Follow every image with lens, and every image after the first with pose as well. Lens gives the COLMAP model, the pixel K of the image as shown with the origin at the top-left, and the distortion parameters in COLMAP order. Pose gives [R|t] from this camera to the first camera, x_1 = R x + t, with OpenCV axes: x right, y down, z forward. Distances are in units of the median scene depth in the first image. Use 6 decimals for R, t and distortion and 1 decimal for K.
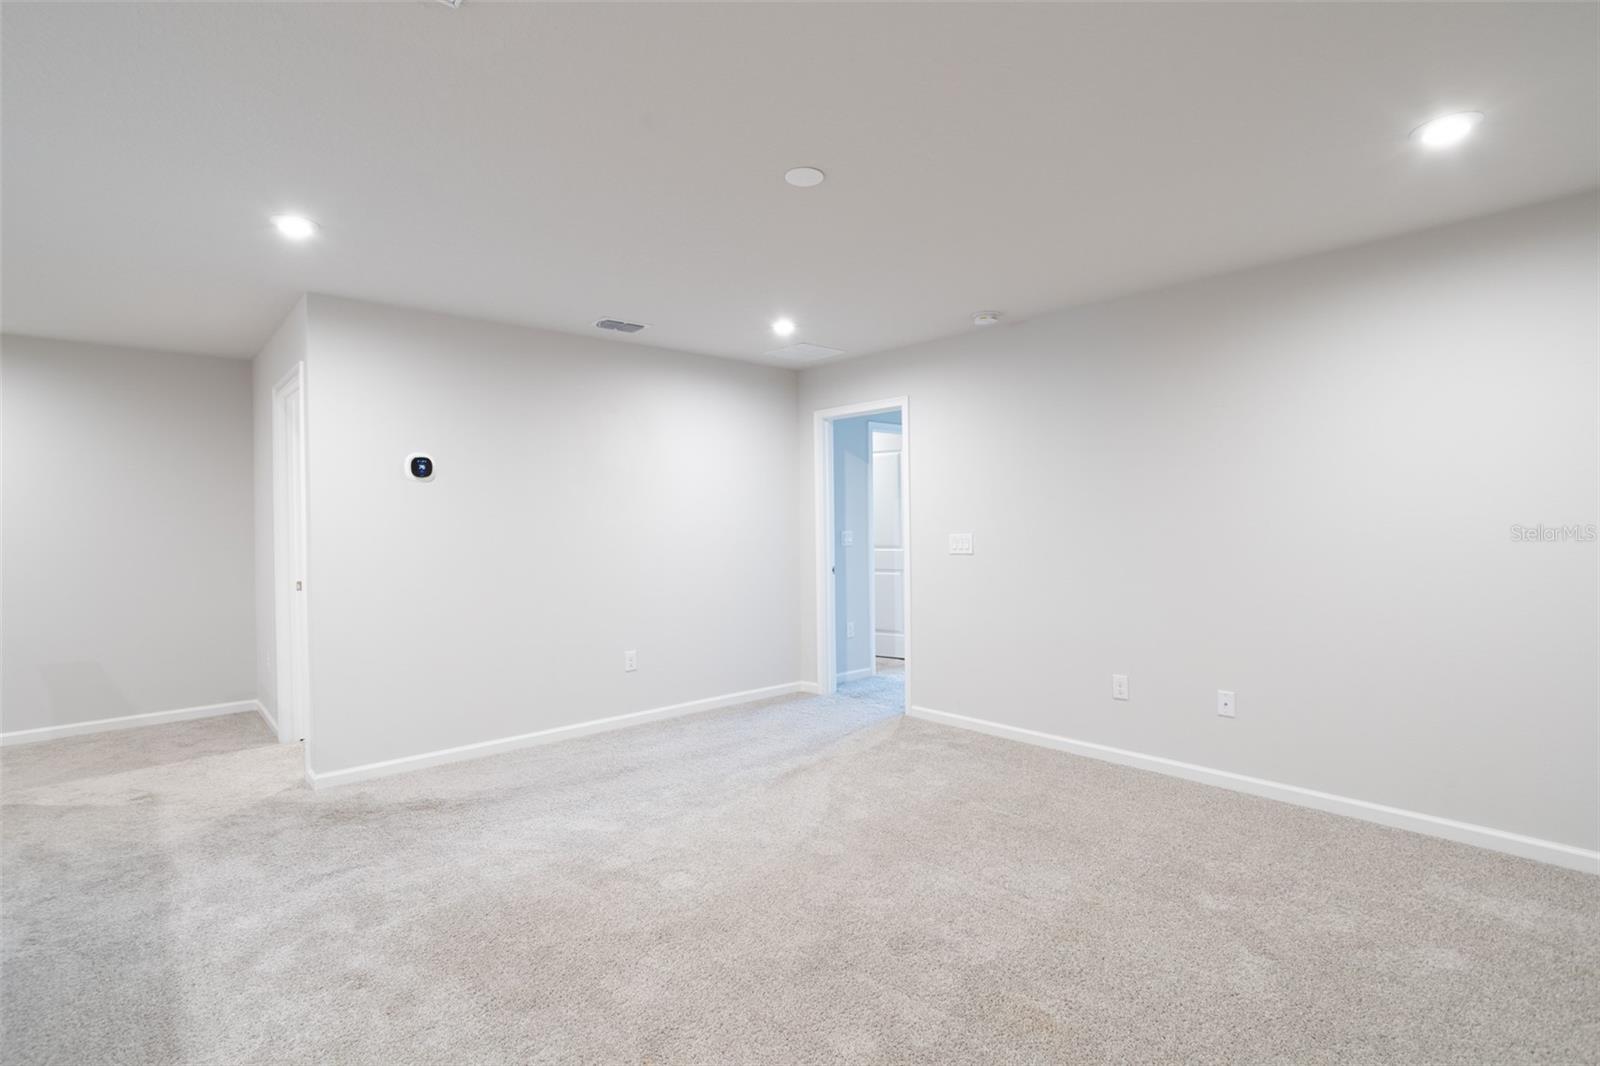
lens RADIAL K [[764.7, 0, 788.5], [0, 764.7, 528.7], [0, 0, 1]] dist [-0.043022, 0.025077]
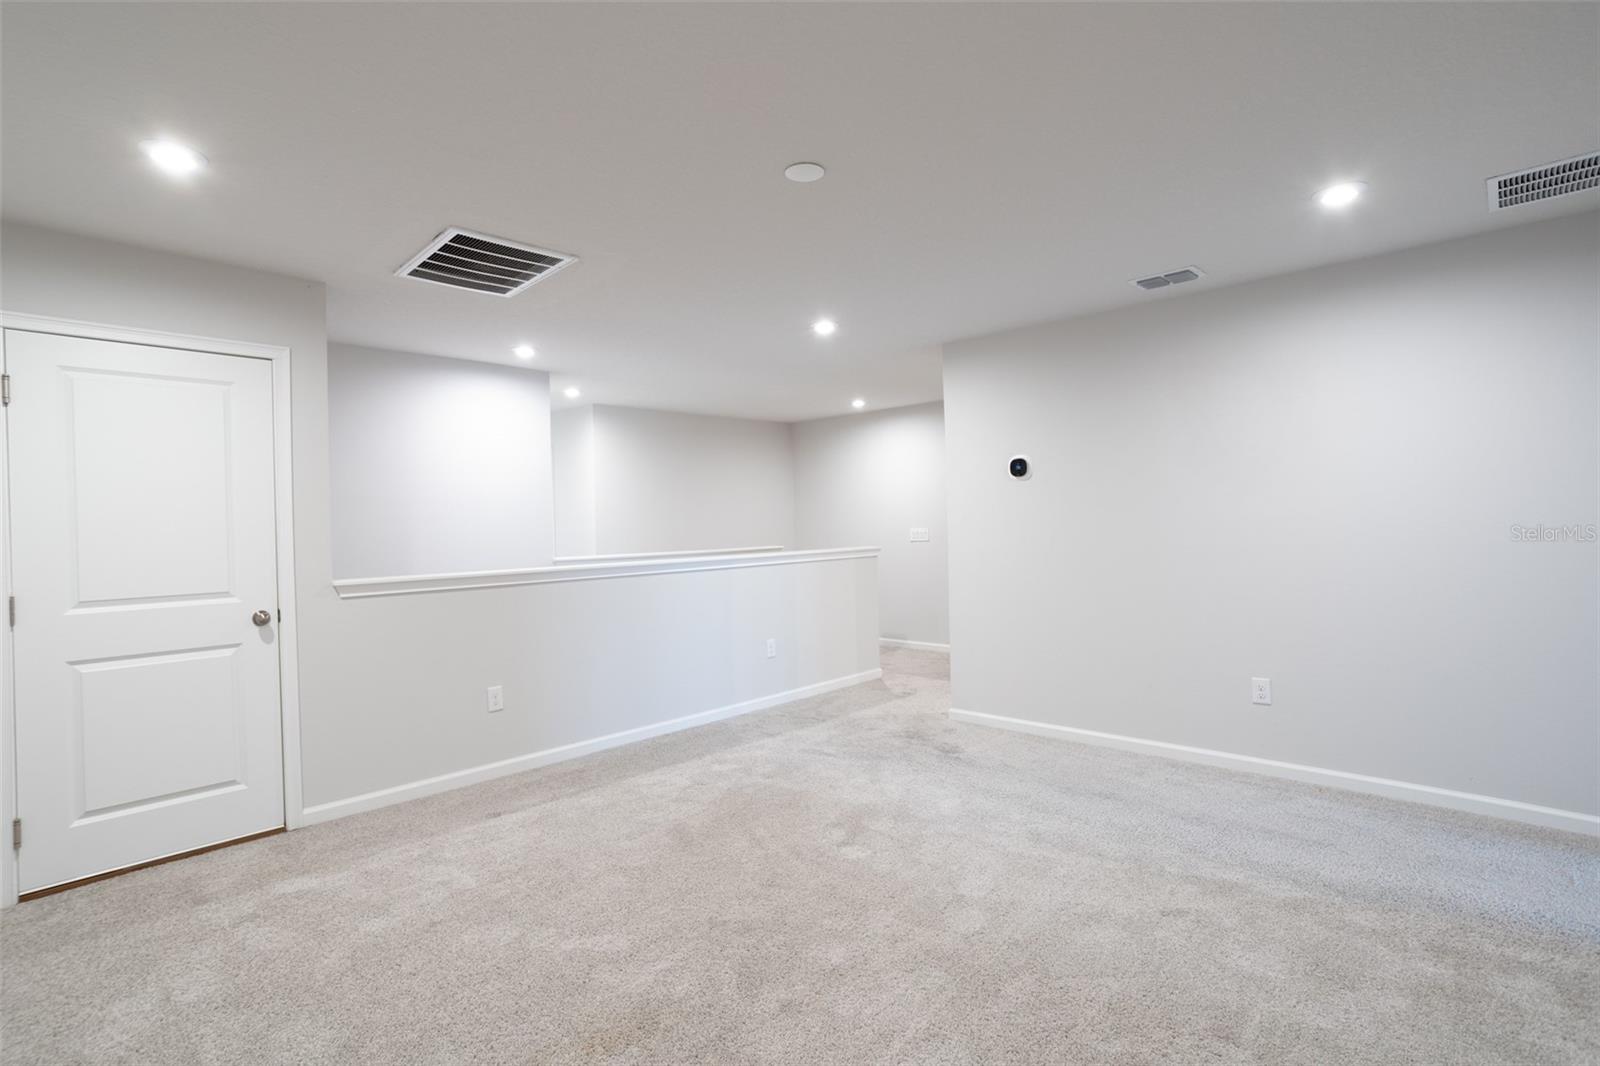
lens RADIAL K [[764.7, 0, 787.2], [0, 764.7, 532.6], [0, 0, 1]] dist [-0.043022, 0.025077]
pose [[0.080773, 0.016668, -0.996593, 0.758921], [0.012806, 0.999760, 0.017759, -0.010181], [0.996650, -0.014197, 0.080541, 0.679765]]
